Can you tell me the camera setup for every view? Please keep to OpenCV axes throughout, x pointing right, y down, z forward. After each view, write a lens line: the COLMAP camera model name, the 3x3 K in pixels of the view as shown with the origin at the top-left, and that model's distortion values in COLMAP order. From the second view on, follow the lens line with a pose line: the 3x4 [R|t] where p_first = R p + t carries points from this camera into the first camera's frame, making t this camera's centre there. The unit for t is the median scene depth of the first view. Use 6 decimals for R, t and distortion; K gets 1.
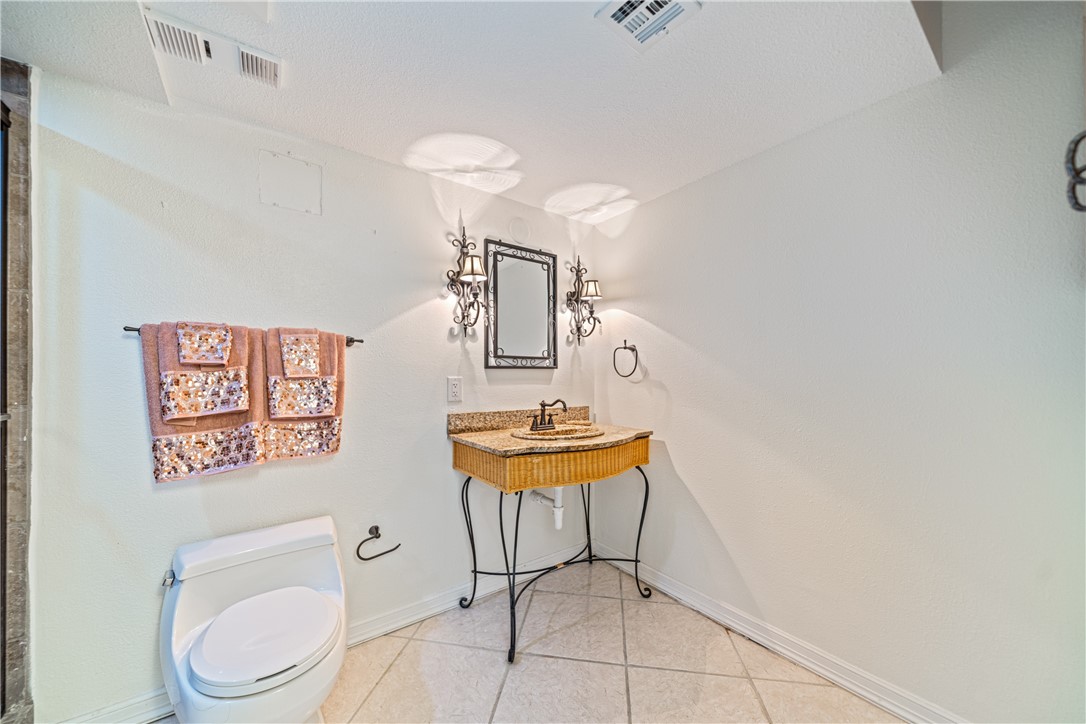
lens RADIAL K [[389.7, 0, 543.6], [0, 389.7, 374.0], [0, 0, 1]] dist [-0.000229, 0.000009]
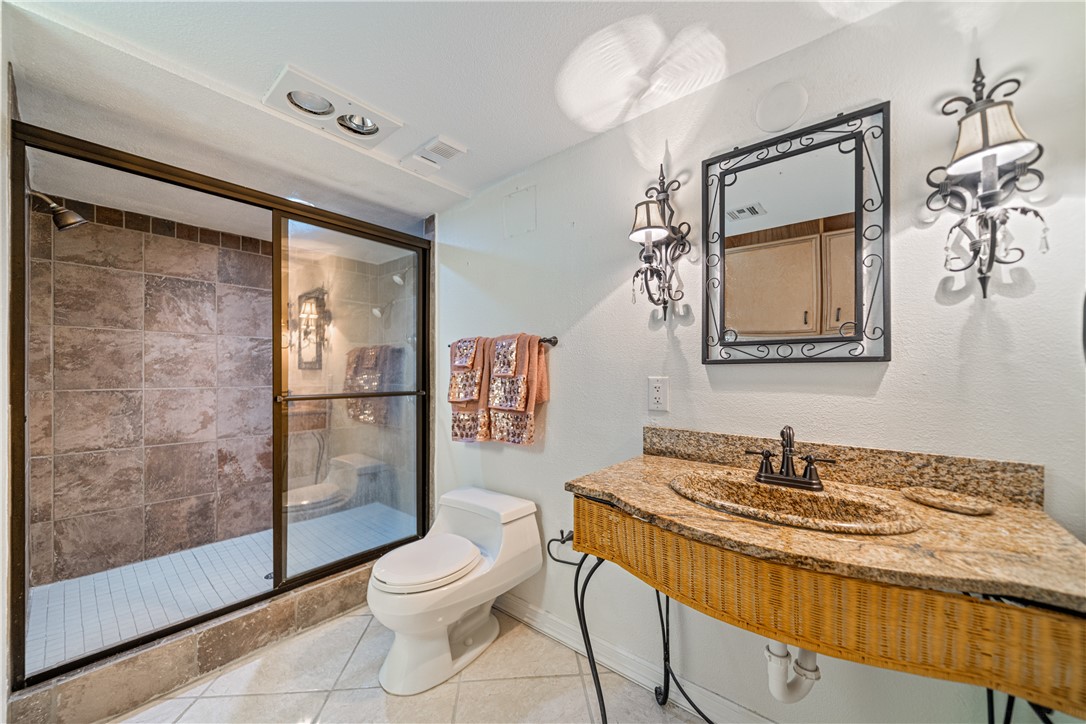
lens RADIAL K [[406.3, 0, 543.2], [0, 406.3, 372.4], [0, 0, 1]] dist [0.001055, 0.000172]
pose [[0.236520, 0.002178, -0.971624, 0.441823], [0.002693, 0.999992, 0.002897, -0.003823], [0.971623, -0.003302, 0.236512, 0.590270]]
